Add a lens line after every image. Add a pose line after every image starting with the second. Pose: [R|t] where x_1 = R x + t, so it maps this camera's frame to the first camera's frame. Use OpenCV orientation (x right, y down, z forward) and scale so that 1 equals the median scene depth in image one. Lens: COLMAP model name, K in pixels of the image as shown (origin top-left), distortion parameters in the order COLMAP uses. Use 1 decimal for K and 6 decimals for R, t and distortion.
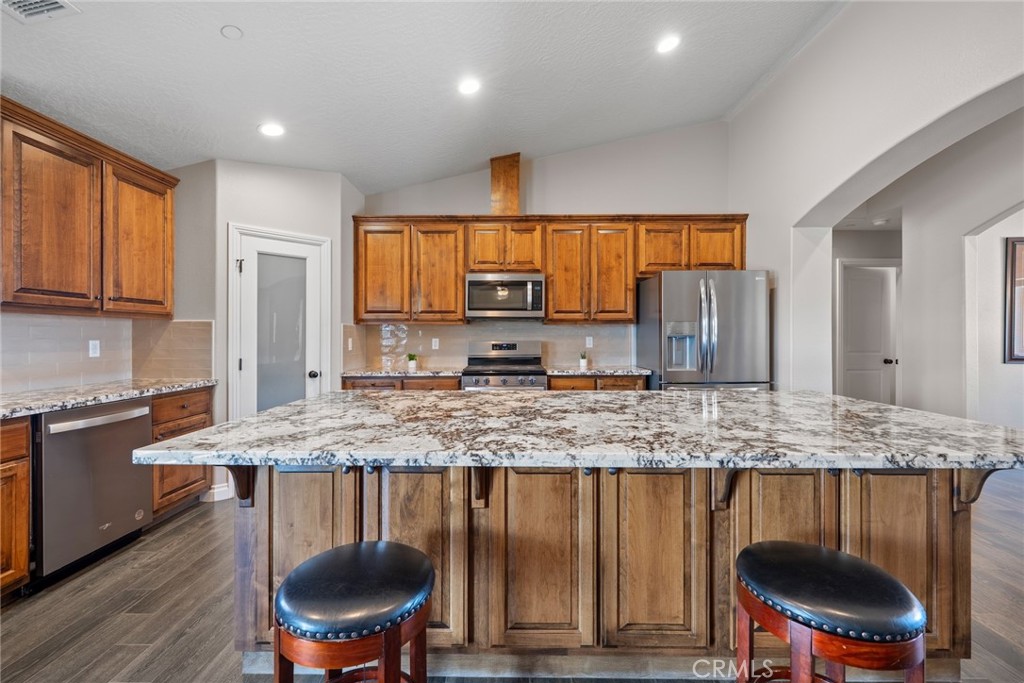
lens RADIAL K [[419.5, 0, 504.4], [0, 419.5, 332.5], [0, 0, 1]] dist [-0.000810, -0.000317]
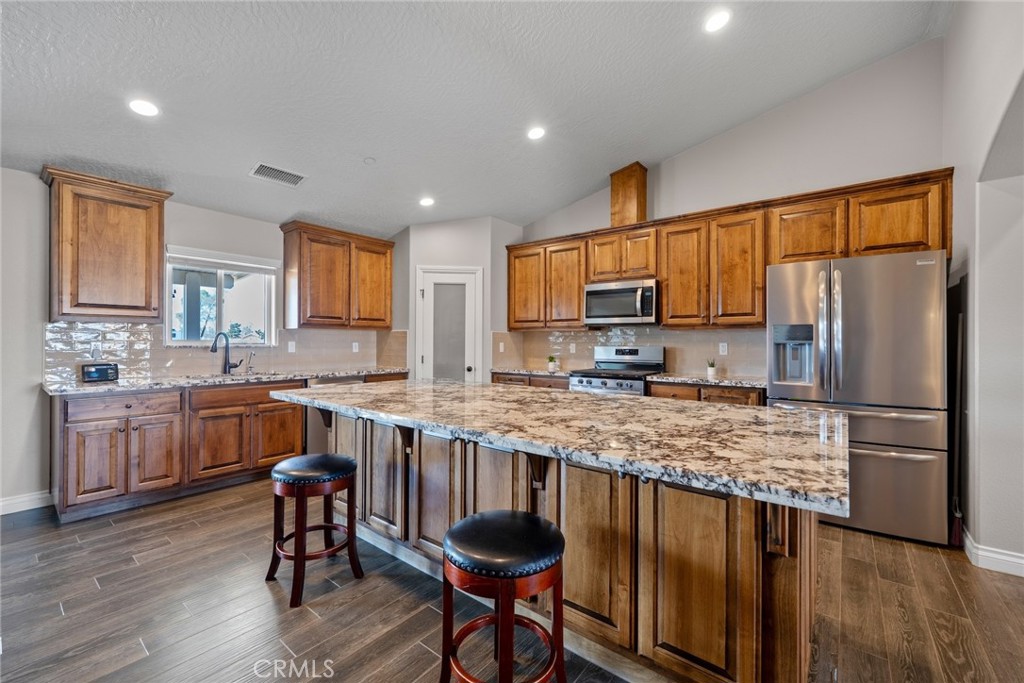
lens RADIAL K [[419.5, 0, 504.4], [0, 419.5, 332.5], [0, 0, 1]] dist [-0.000810, -0.000317]
pose [[0.786630, -0.007629, -0.617378, 0.428005], [0.000297, 0.999928, -0.011977, -0.001587], [0.617425, 0.009238, 0.786576, 0.001912]]
